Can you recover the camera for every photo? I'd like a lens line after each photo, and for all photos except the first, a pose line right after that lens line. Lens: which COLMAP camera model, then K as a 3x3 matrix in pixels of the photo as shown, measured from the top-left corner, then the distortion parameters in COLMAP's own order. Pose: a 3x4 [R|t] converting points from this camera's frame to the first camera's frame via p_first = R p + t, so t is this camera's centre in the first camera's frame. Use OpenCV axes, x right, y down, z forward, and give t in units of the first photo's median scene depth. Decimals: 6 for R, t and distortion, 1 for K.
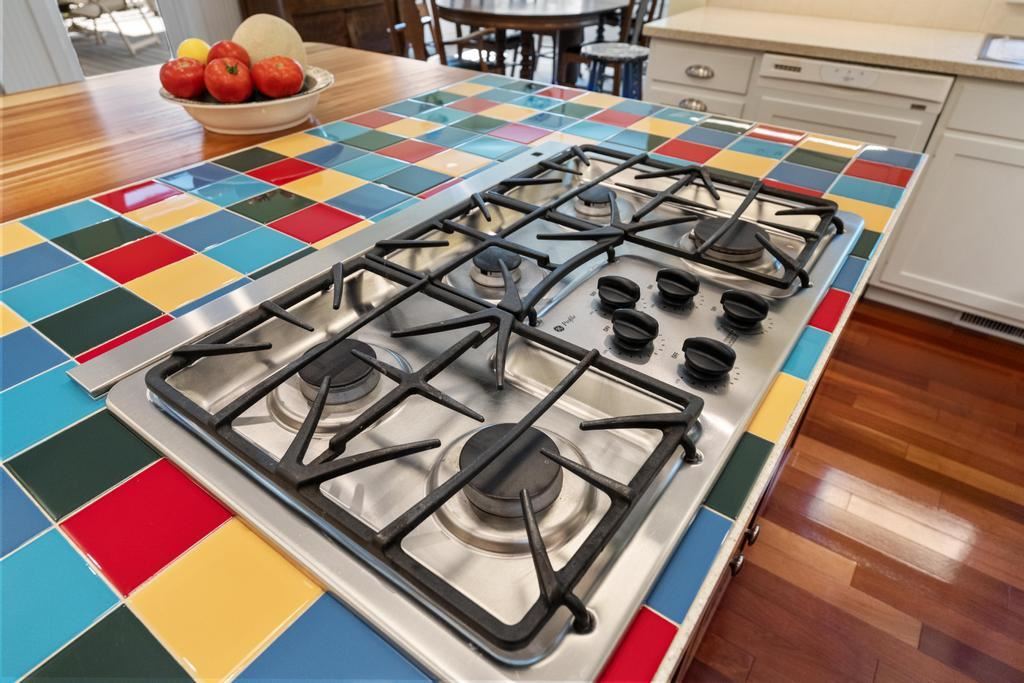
lens RADIAL K [[604.0, 0, 512.0], [0, 604.0, 341.5], [0, 0, 1]] dist [0.001592, -0.000016]
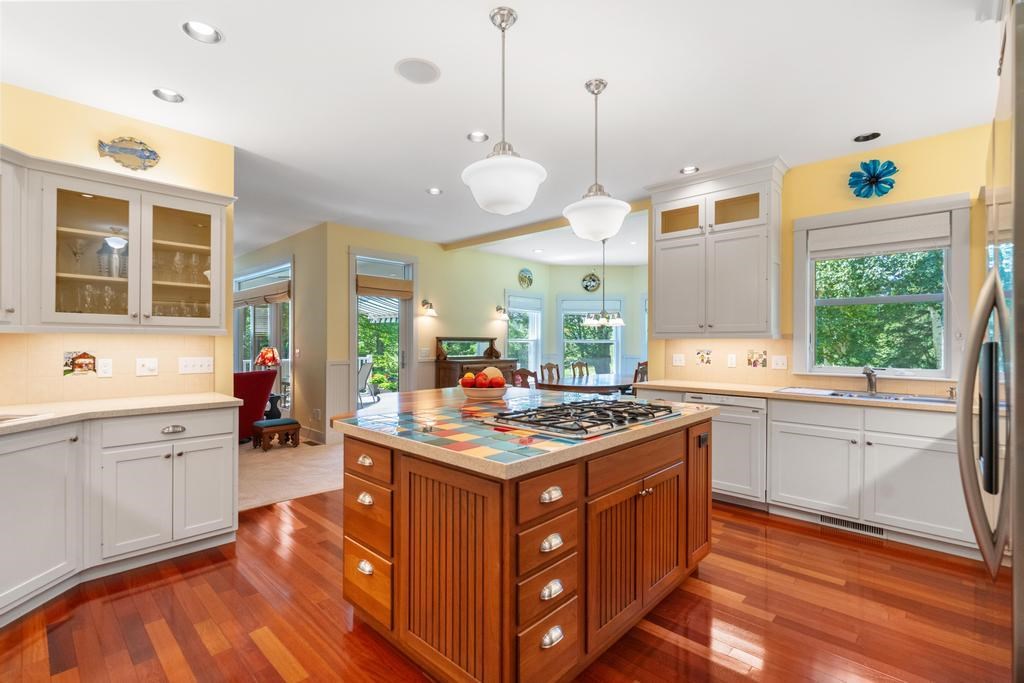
lens RADIAL K [[472.1, 0, 512.1], [0, 472.1, 336.9], [0, 0, 1]] dist [-0.000099, 0.000011]
pose [[0.991794, 0.000155, -0.127843, -0.006821], [-0.077599, 0.795438, -0.601046, 0.538009], [0.101598, 0.606035, 0.788923, -0.673789]]
